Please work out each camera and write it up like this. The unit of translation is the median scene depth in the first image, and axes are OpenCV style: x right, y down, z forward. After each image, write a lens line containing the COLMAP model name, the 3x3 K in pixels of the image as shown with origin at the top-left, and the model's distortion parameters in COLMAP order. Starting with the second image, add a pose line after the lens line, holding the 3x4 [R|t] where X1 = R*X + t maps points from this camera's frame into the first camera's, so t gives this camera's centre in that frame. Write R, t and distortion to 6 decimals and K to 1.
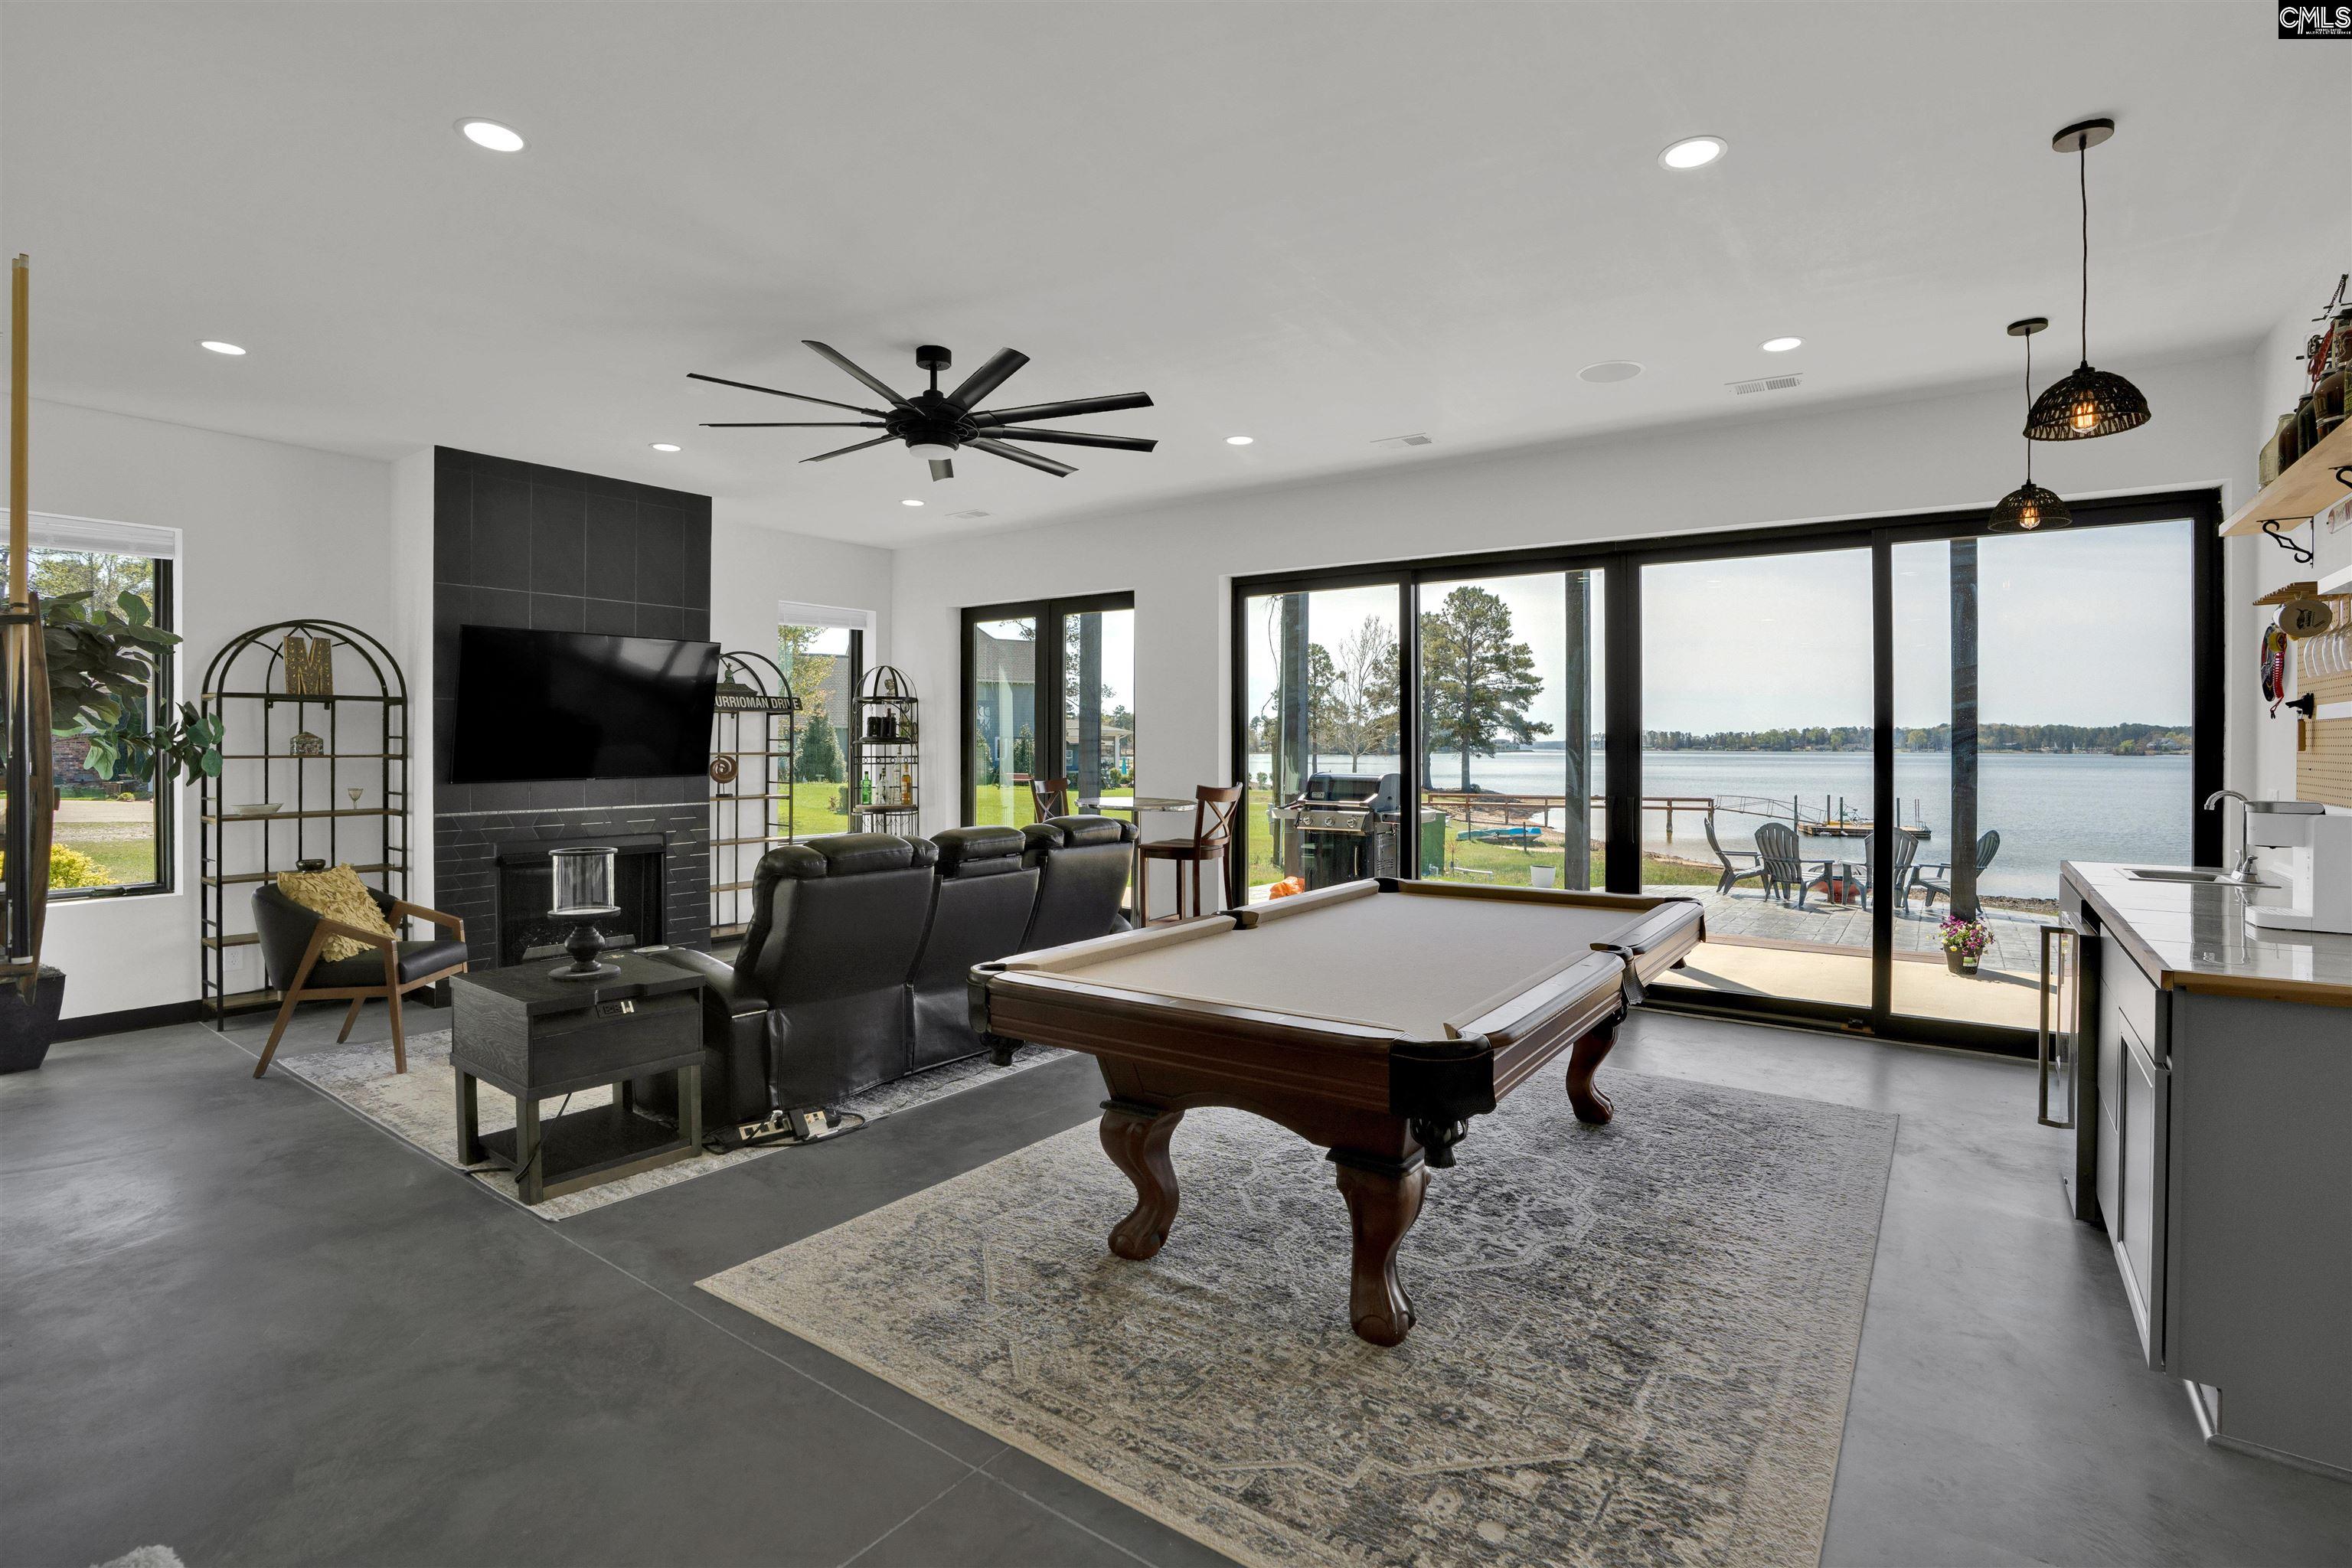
lens RADIAL K [[1098.6, 0, 1195.1], [0, 1098.6, 753.6], [0, 0, 1]] dist [-0.055222, 0.021099]
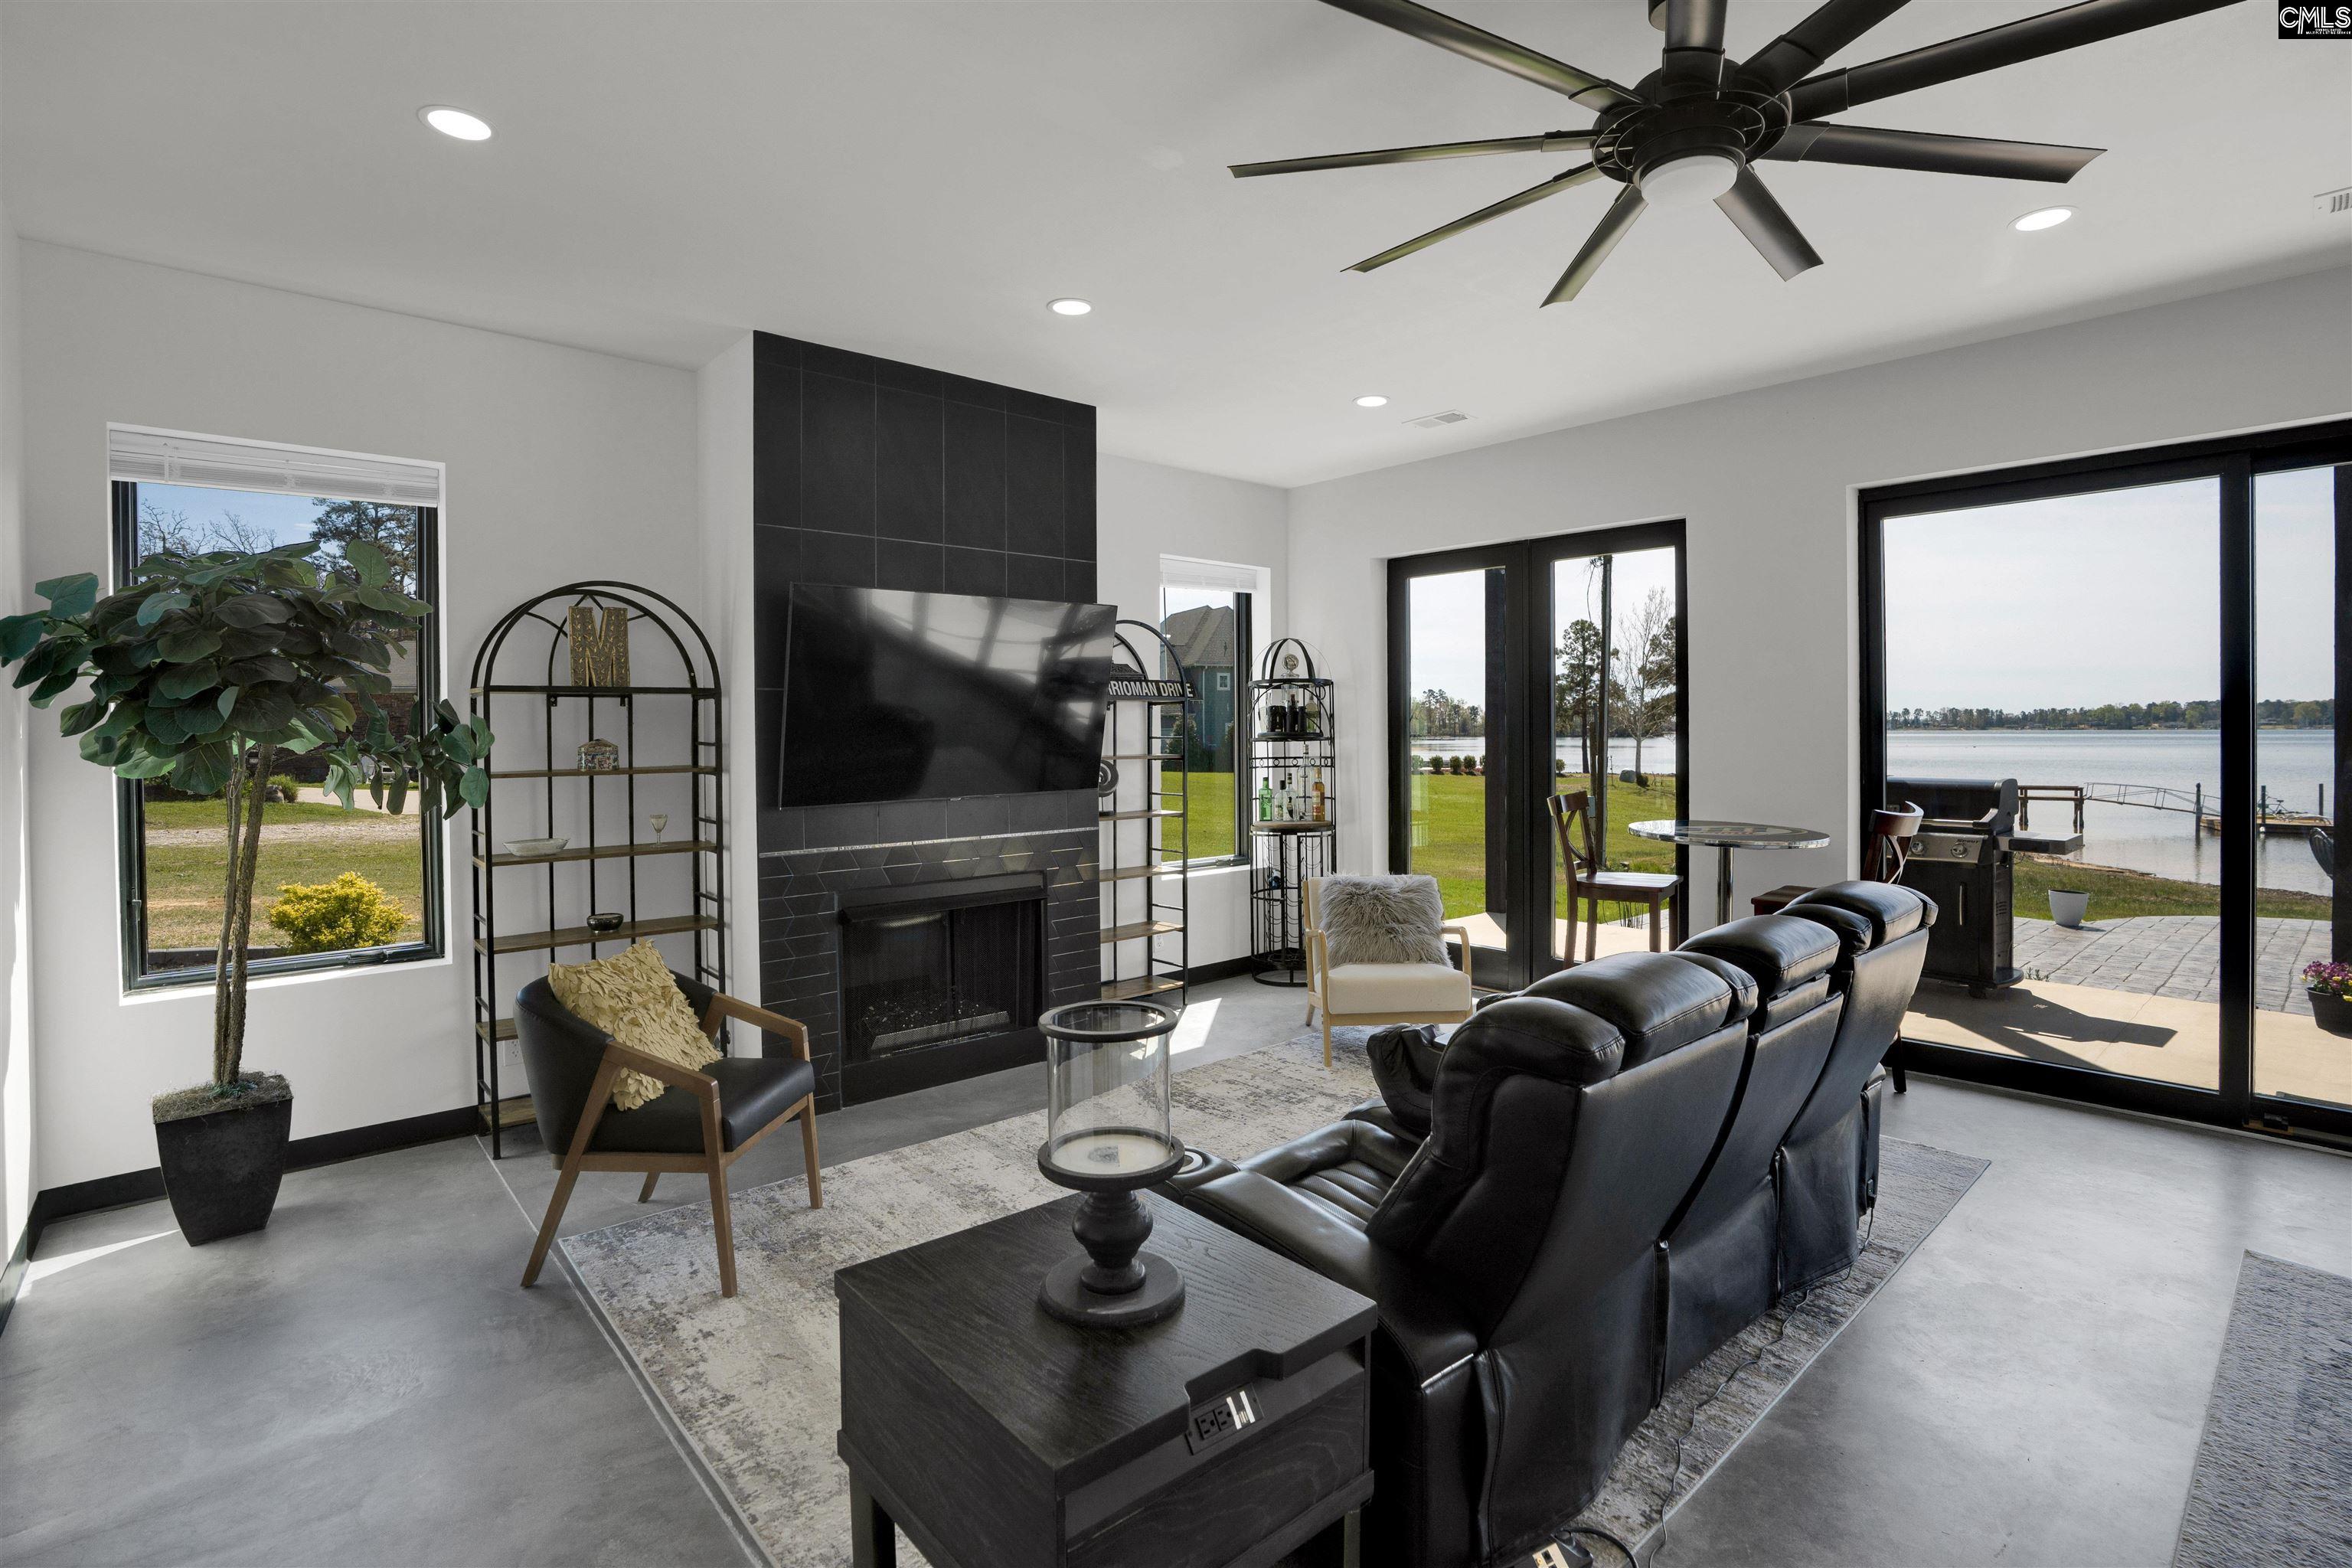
lens RADIAL K [[1098.6, 0, 1197.2], [0, 1098.6, 747.8], [0, 0, 1]] dist [-0.055222, 0.021099]
pose [[0.976609, -0.005876, -0.214942, -0.262739], [0.007746, 0.999939, 0.007857, -0.015714], [0.214883, -0.009338, 0.976595, 0.351026]]
